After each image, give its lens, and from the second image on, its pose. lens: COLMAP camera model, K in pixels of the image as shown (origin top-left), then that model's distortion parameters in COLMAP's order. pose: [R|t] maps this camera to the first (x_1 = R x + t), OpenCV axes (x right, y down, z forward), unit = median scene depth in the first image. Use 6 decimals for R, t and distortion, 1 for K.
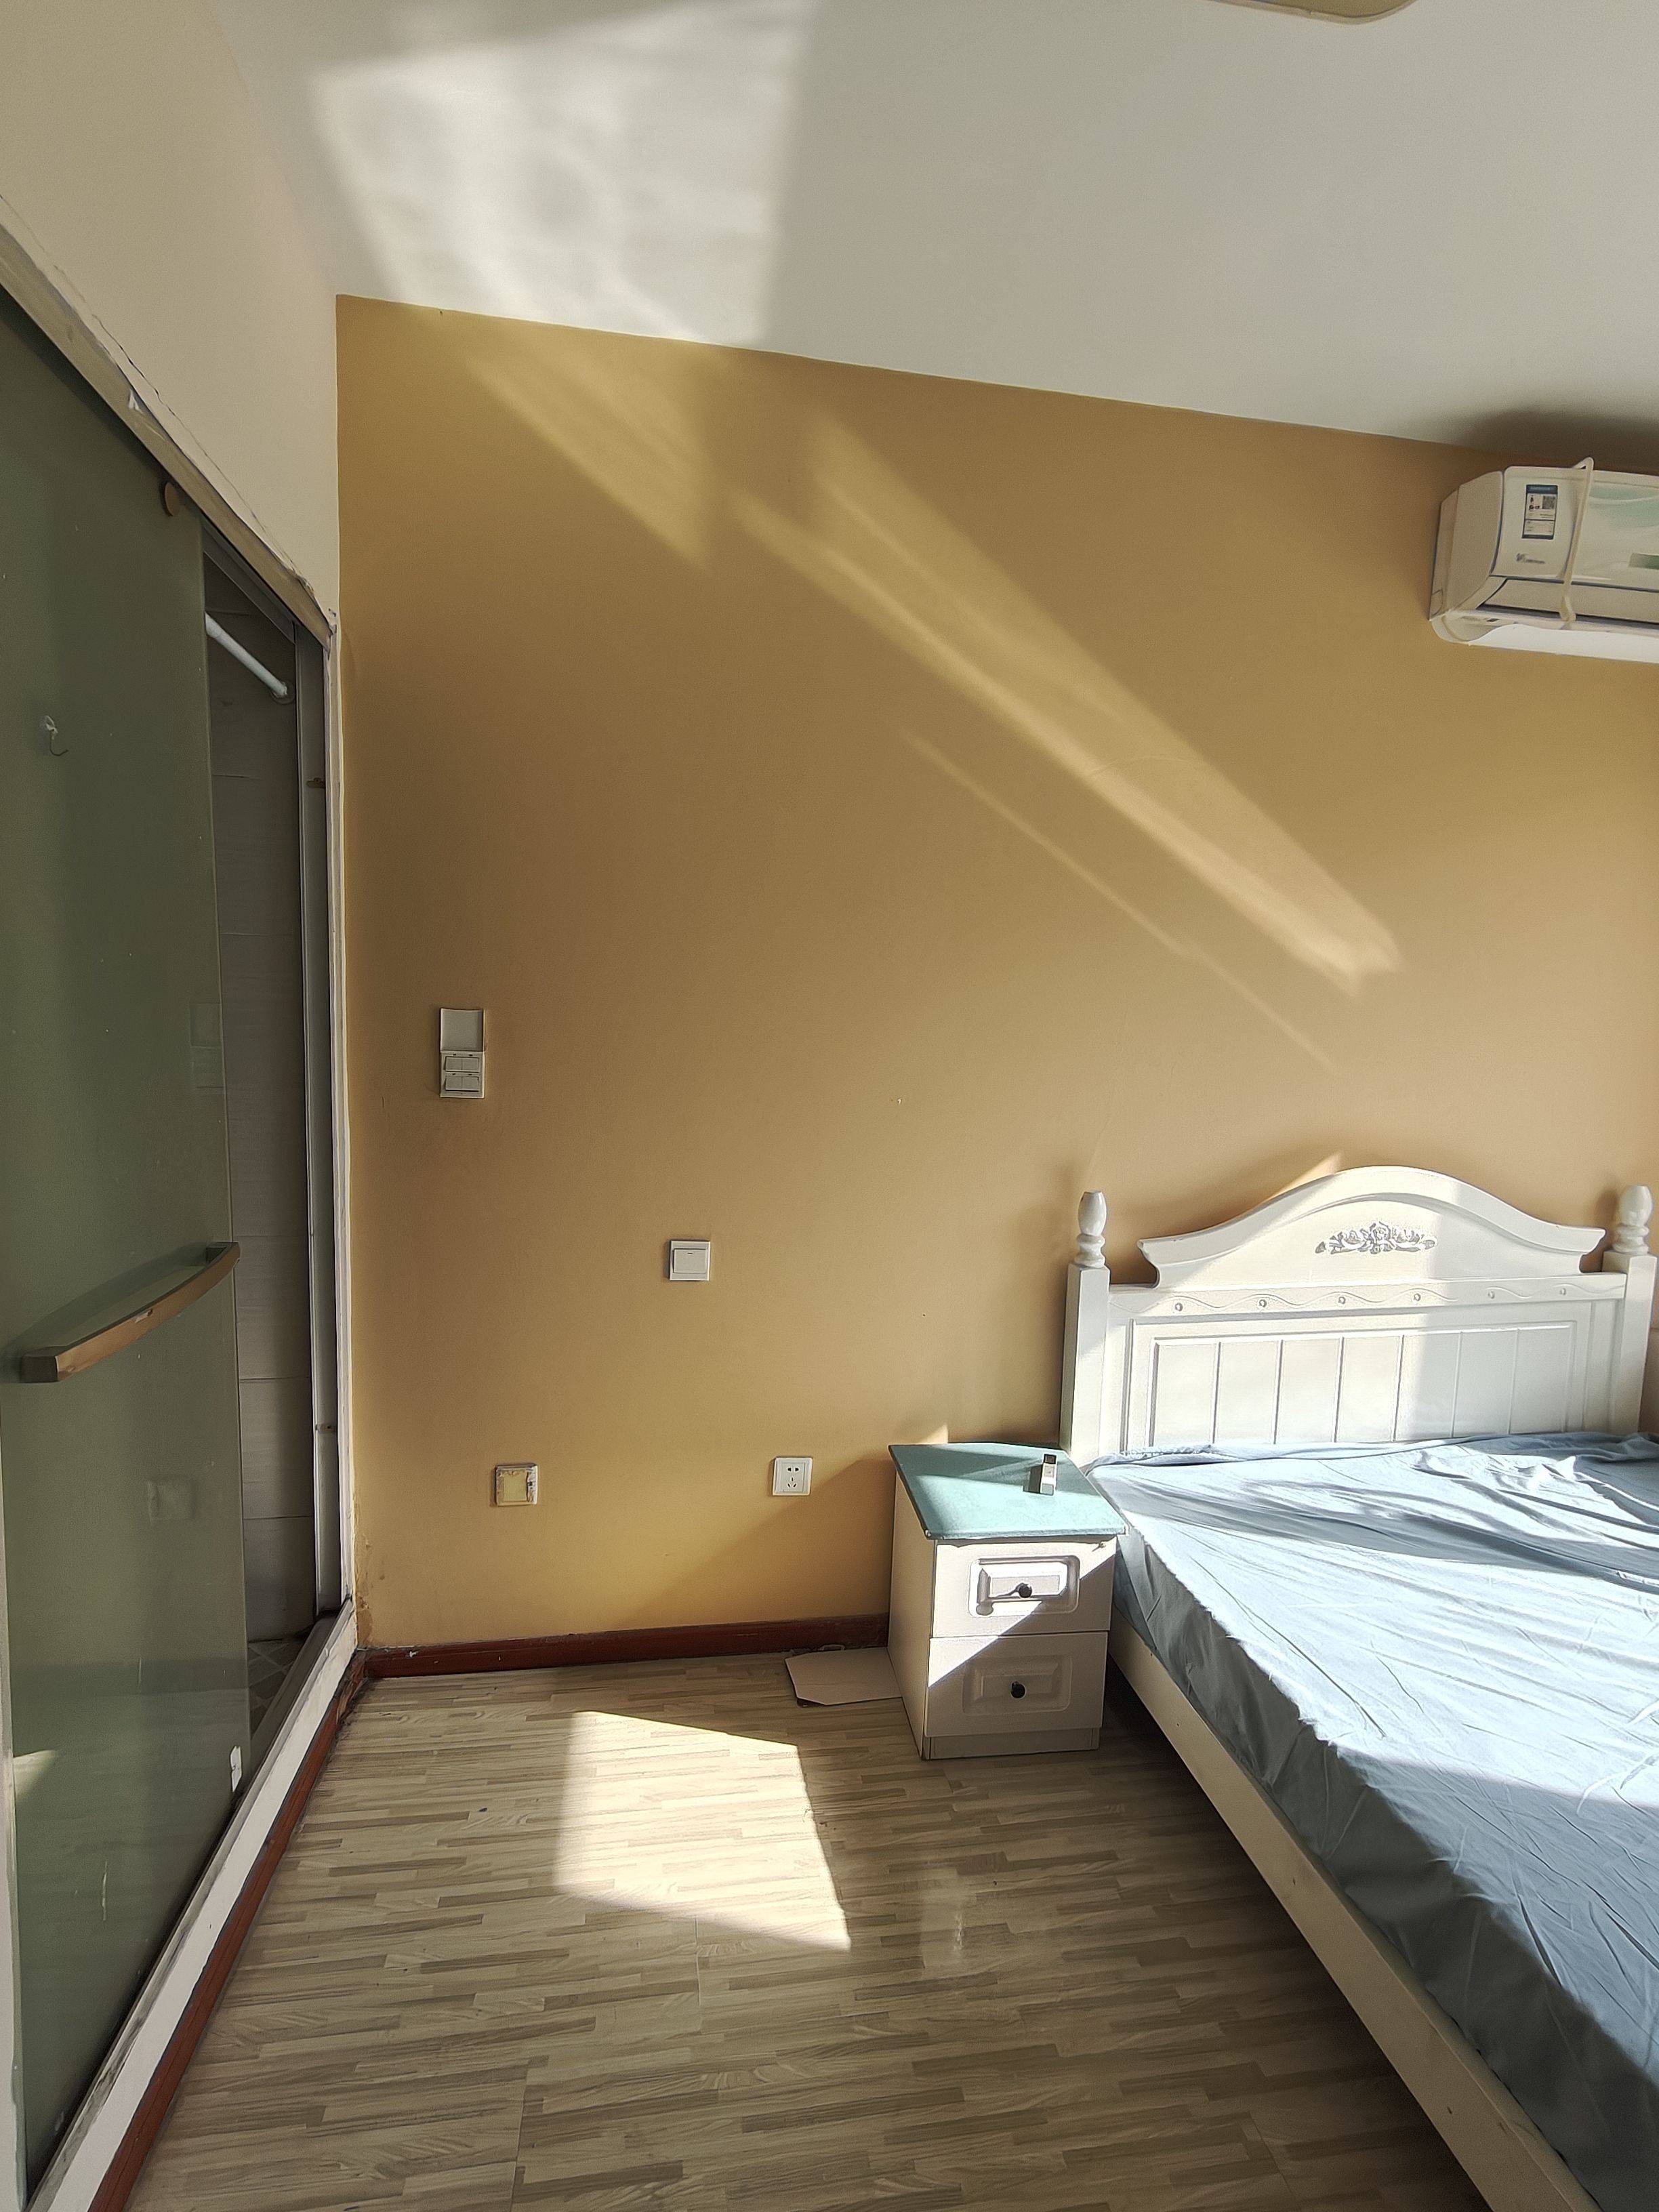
lens RADIAL K [[1039.3, 0, 829.5], [0, 1039.3, 1106.0], [0, 0, 1]] dist [0.003001, -0.000558]
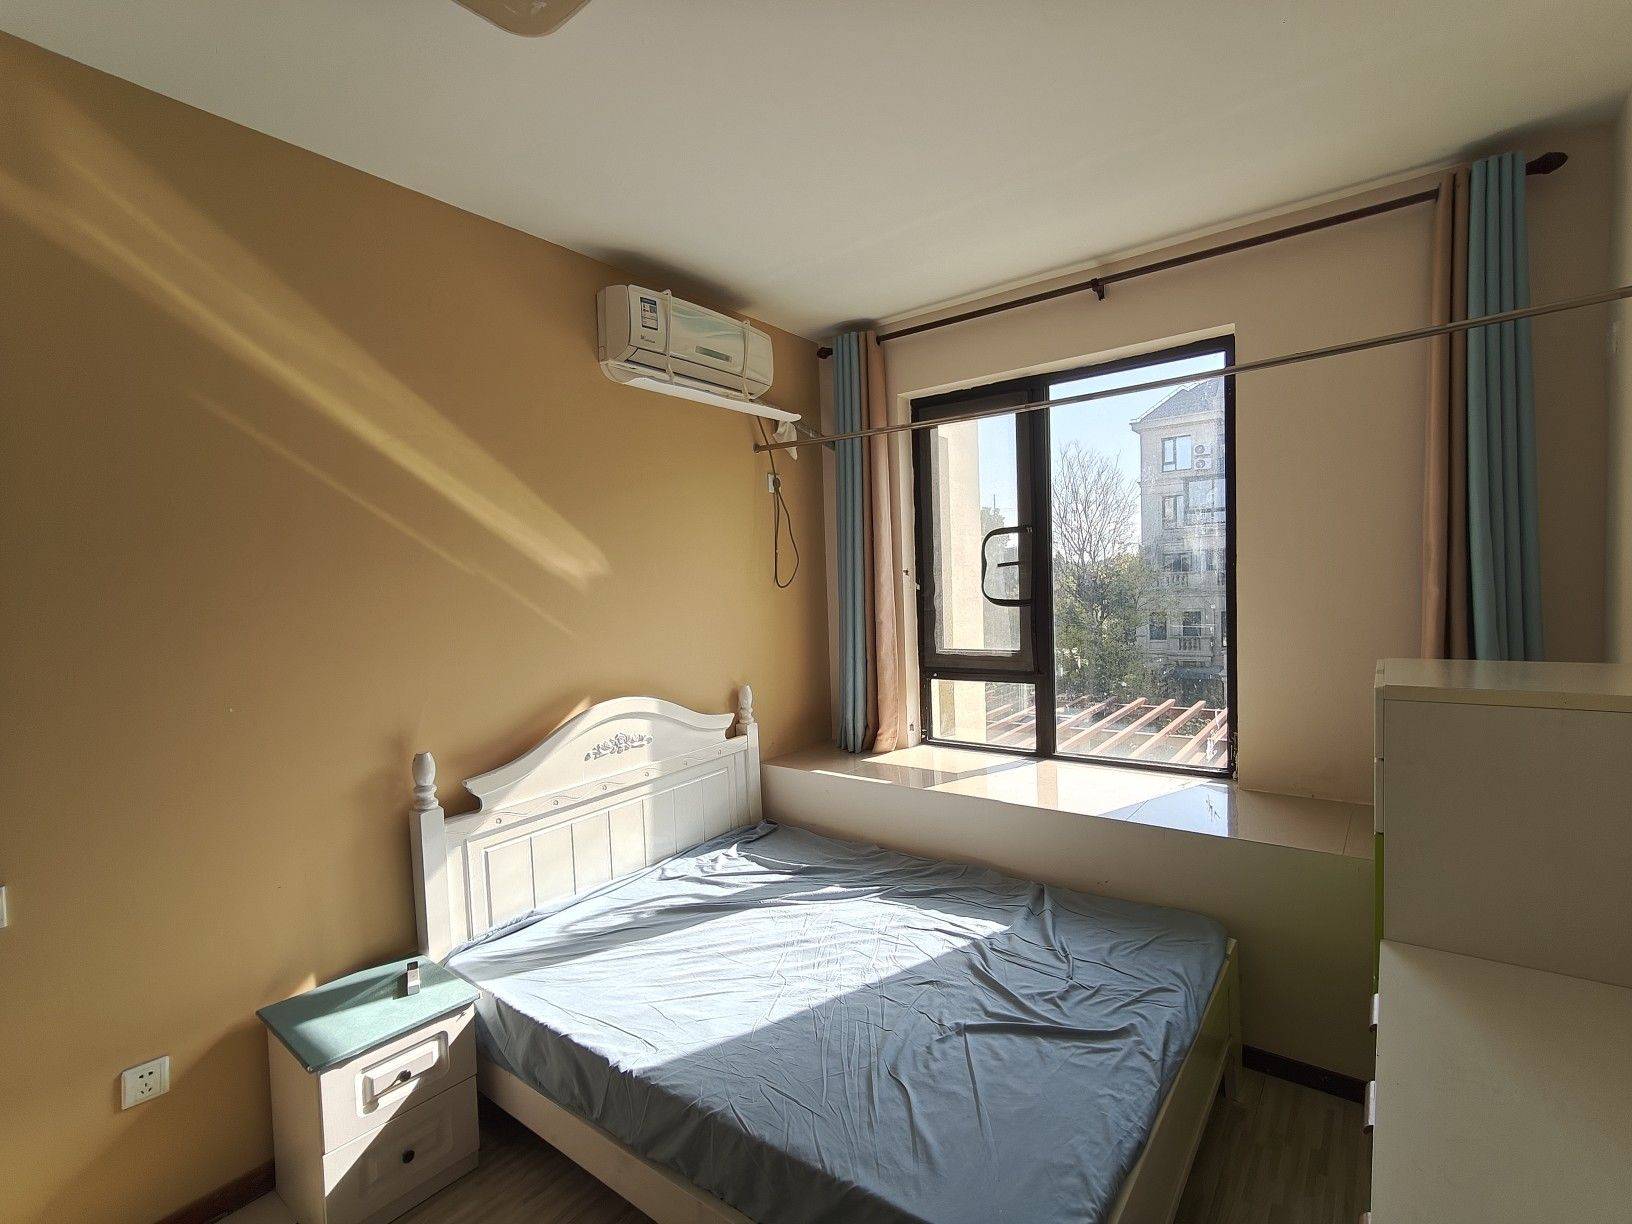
lens RADIAL K [[766.8, 0, 816.0], [0, 766.8, 612.0], [0, 0, 1]] dist [0.003001, -0.000558]
pose [[0.732772, -0.093261, 0.674053, -0.024826], [0.129292, 0.991601, -0.003359, -0.030607], [-0.668078, 0.089611, 0.738675, -0.085672]]
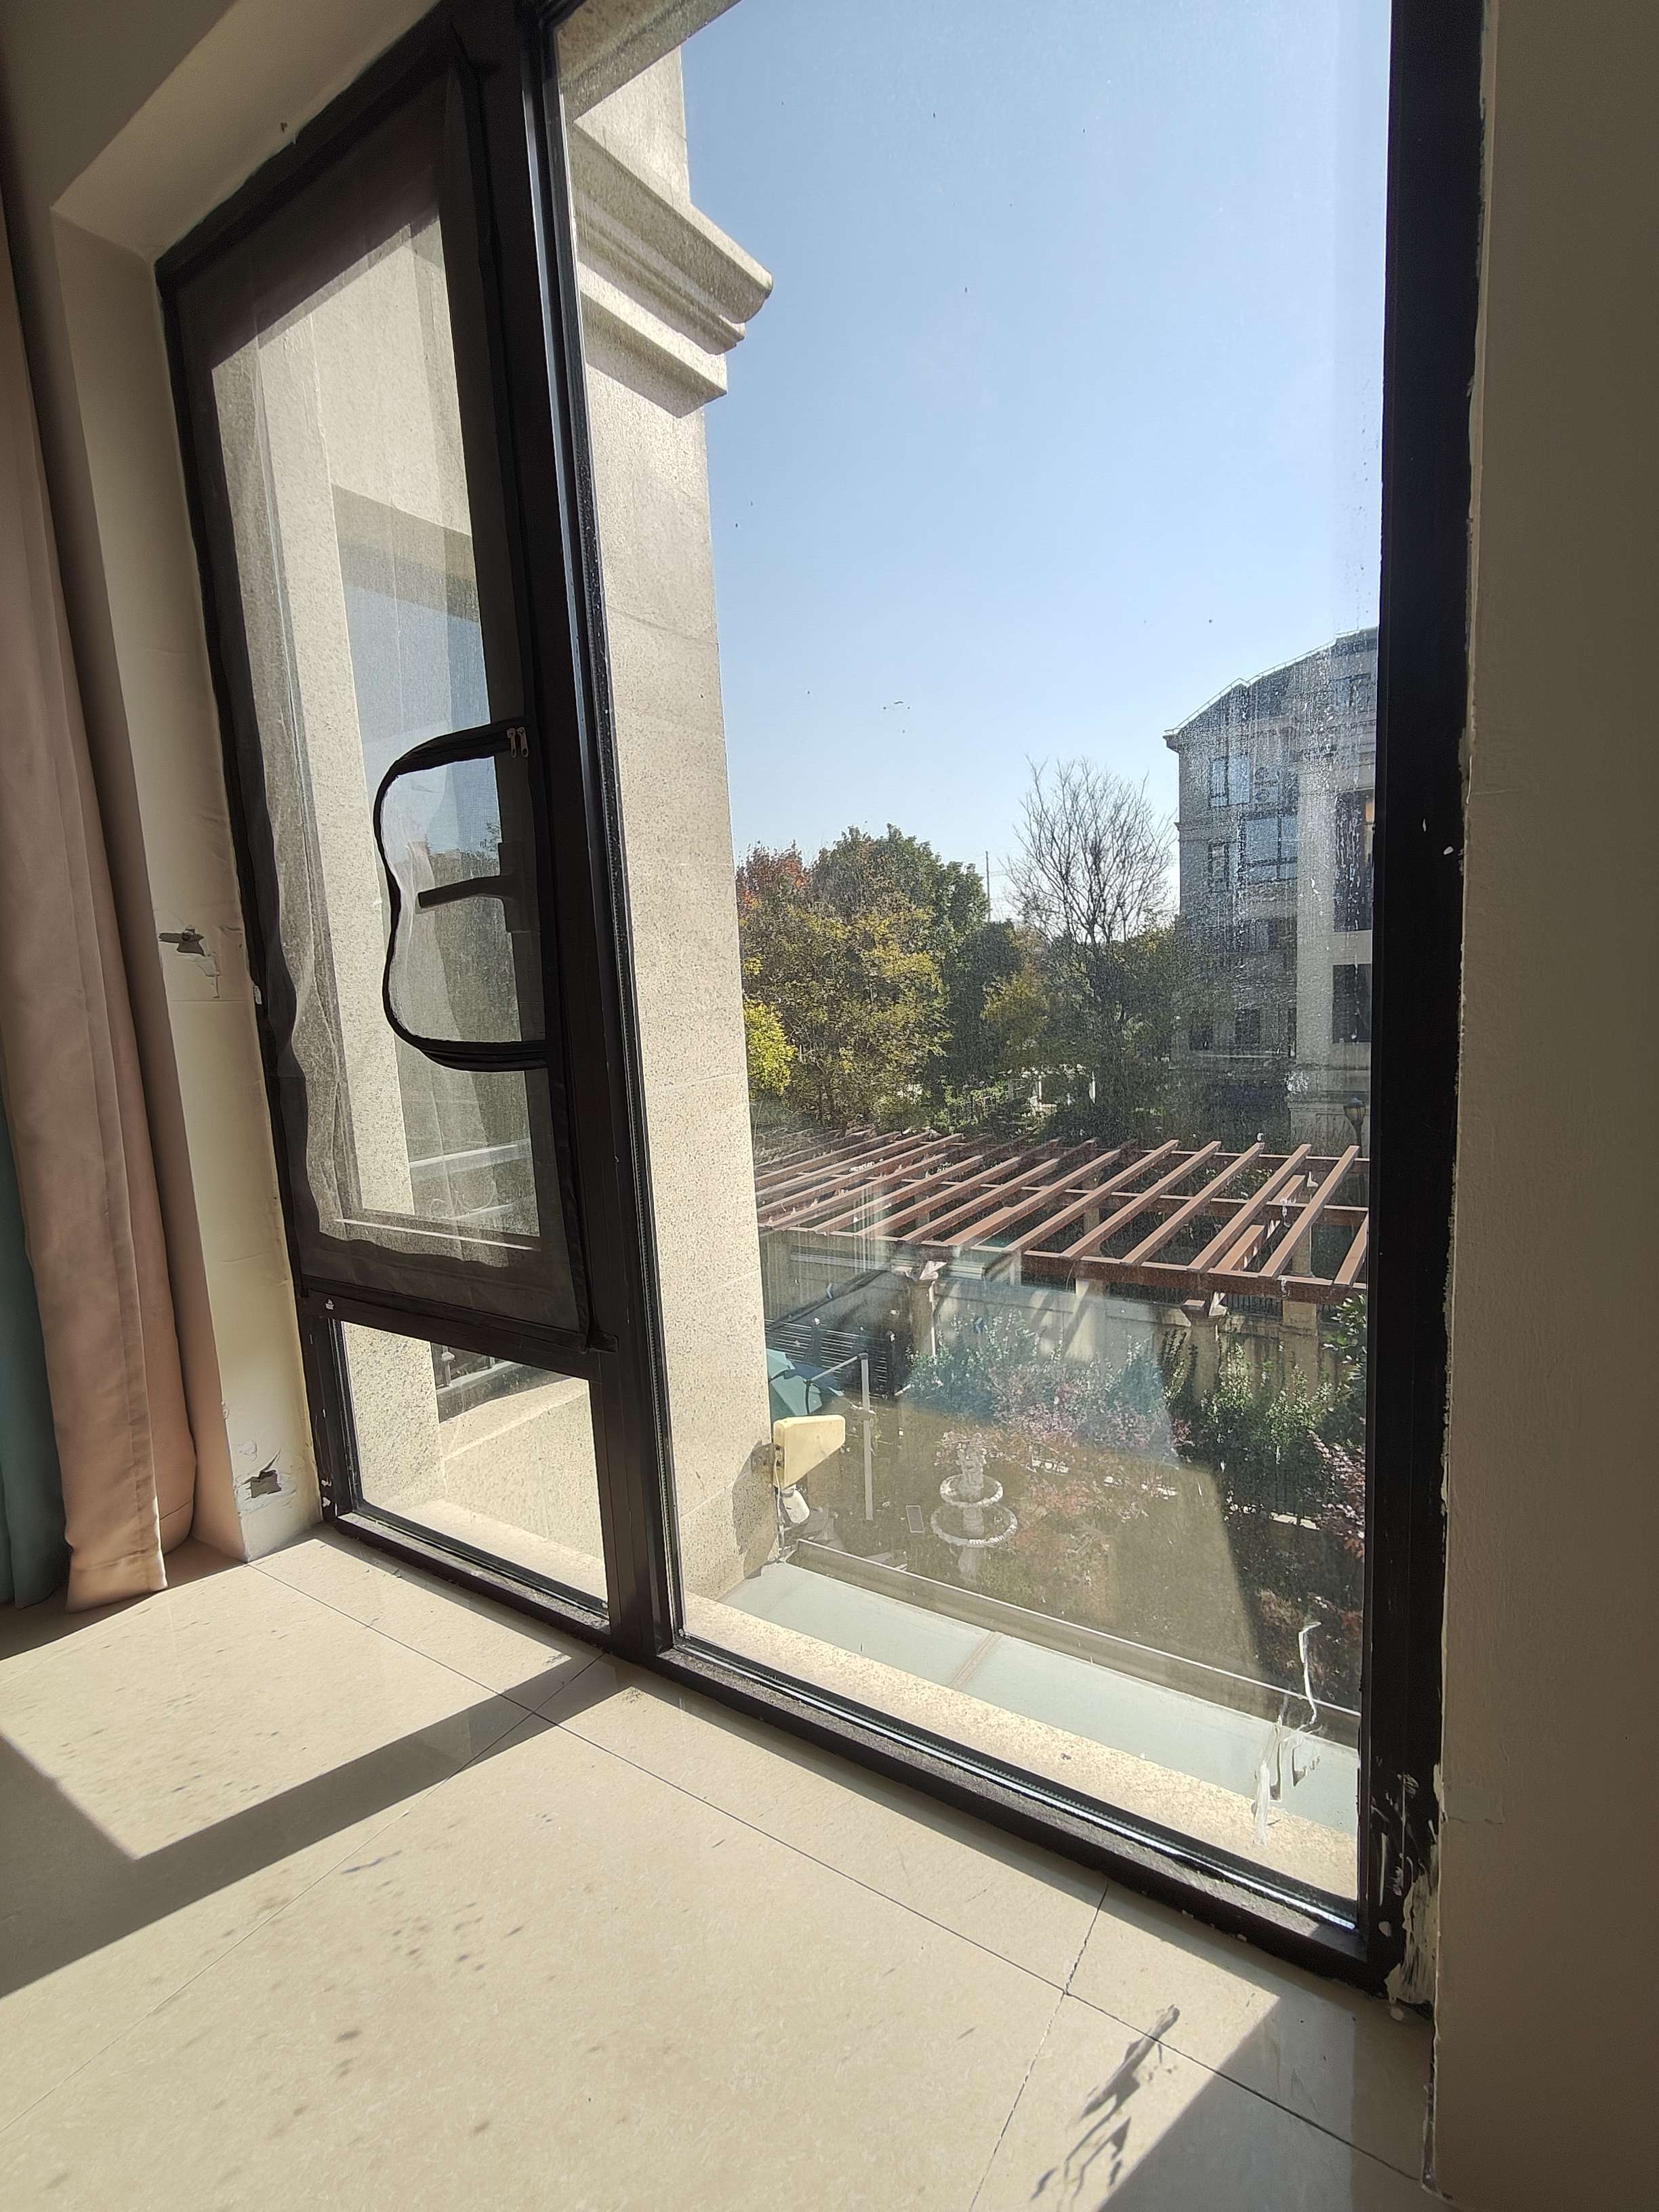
lens RADIAL K [[1039.3, 0, 829.5], [0, 1039.3, 1106.0], [0, 0, 1]] dist [0.003001, -0.000558]
pose [[0.679412, -0.171044, 0.713543, 1.326191], [0.152897, 0.984106, 0.090317, 0.009032], [-0.717650, 0.047736, 0.694766, 0.414887]]
